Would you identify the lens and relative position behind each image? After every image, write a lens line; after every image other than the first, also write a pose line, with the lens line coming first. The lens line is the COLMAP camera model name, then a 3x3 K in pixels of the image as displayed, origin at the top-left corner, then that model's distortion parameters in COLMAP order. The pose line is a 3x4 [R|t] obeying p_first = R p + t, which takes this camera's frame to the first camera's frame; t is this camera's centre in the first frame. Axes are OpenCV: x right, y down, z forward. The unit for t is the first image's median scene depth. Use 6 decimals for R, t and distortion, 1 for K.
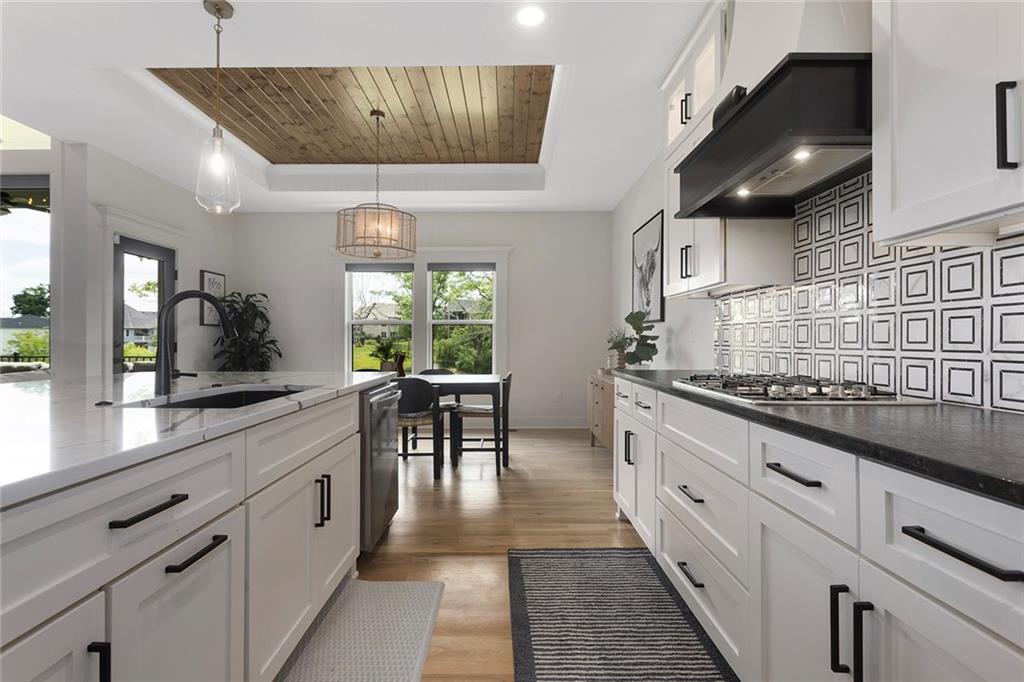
lens RADIAL K [[491.5, 0, 503.7], [0, 491.5, 336.5], [0, 0, 1]] dist [-0.005033, 0.000553]
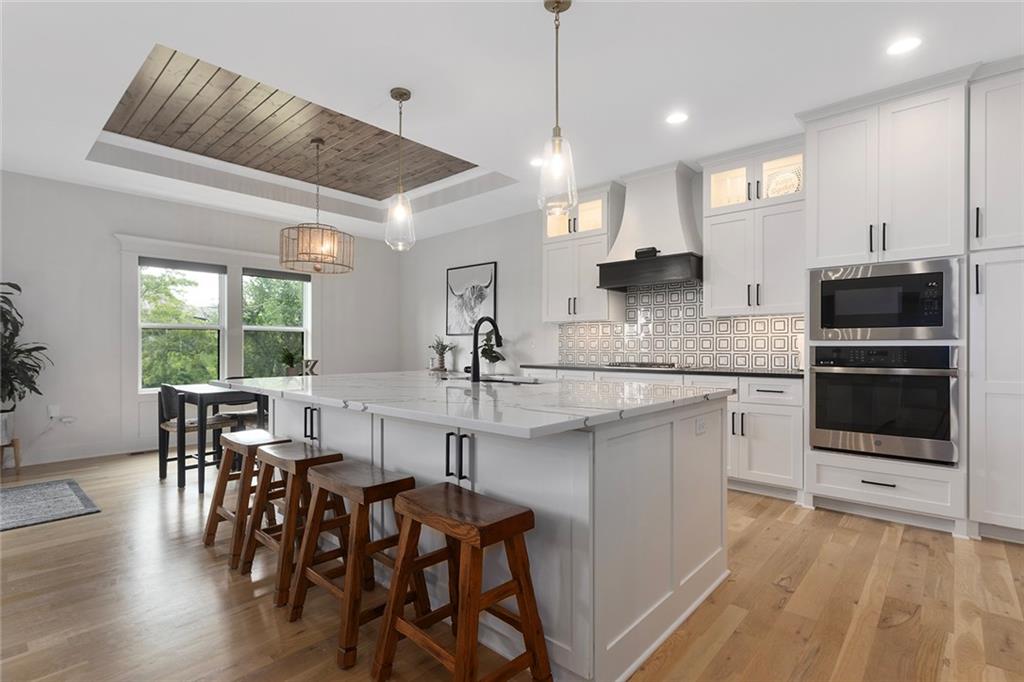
lens RADIAL K [[491.5, 0, 502.8], [0, 491.5, 345.1], [0, 0, 1]] dist [-0.005033, 0.000553]
pose [[0.668713, 0.003345, 0.743513, -0.822825], [-0.007850, 0.999966, 0.002561, -0.001536], [-0.743479, -0.007549, 0.668717, -0.052509]]
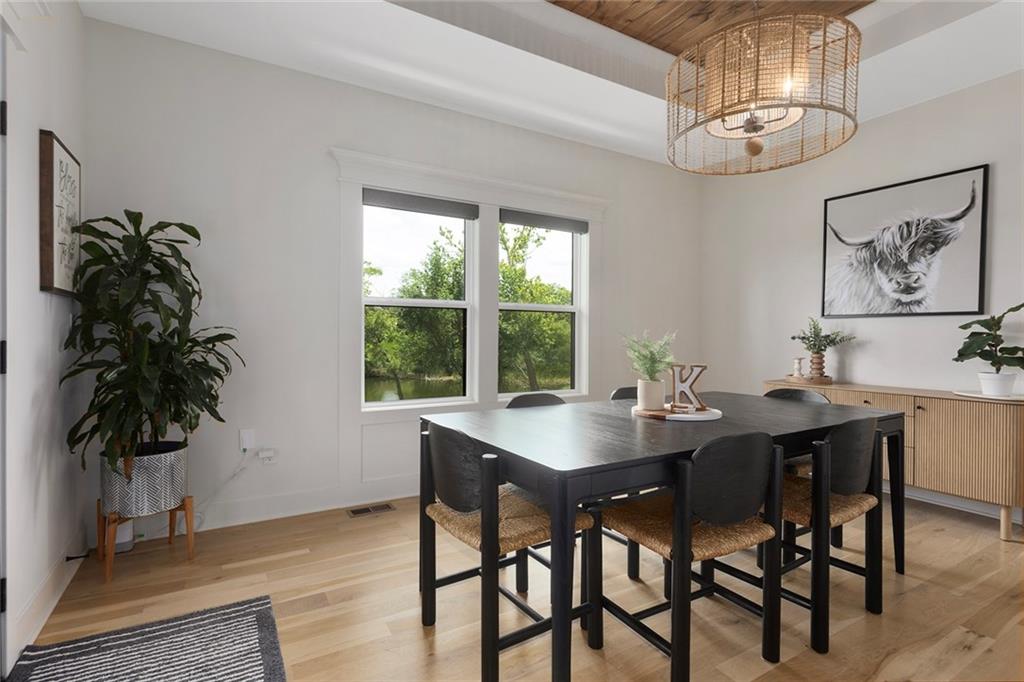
lens RADIAL K [[491.5, 0, 492.4], [0, 491.5, 337.9], [0, 0, 1]] dist [-0.005033, 0.000553]
pose [[0.869115, 0.004275, 0.494592, -0.714023], [-0.011917, 0.999853, 0.012298, 0.005968], [-0.494467, -0.016583, 0.869038, 0.732478]]
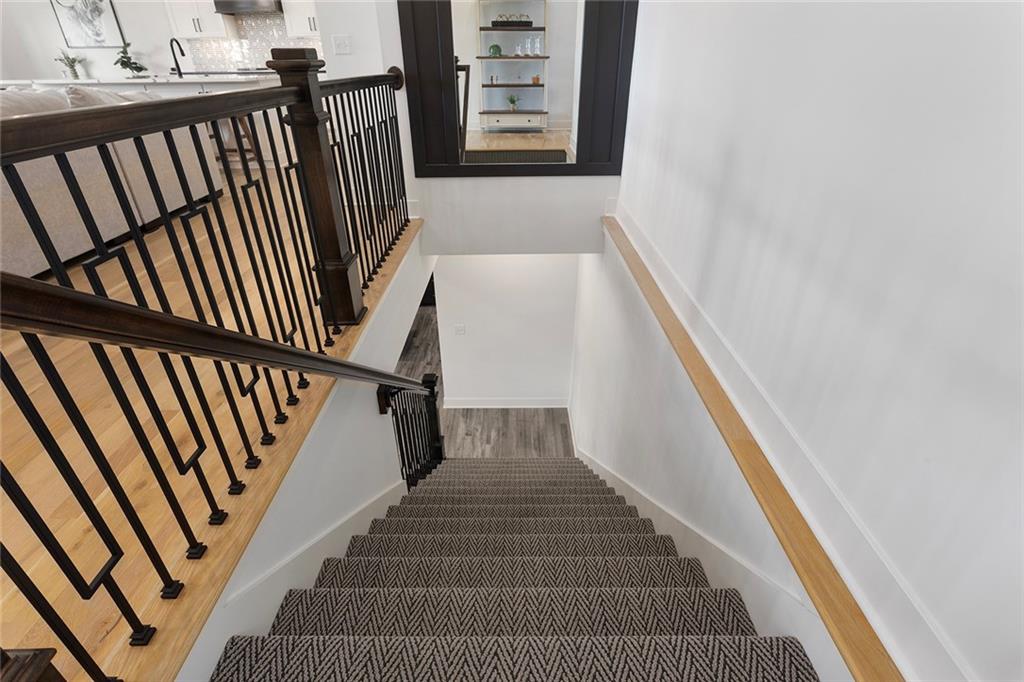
lens RADIAL K [[491.5, 0, 510.2], [0, 491.5, 341.0], [0, 0, 1]] dist [-0.005033, 0.000553]
pose [[-0.001775, -0.498421, 0.866933, -1.946658], [-0.000828, 0.866935, 0.498420, 0.010066], [-0.999998, 0.000167, -0.001951, -0.507747]]
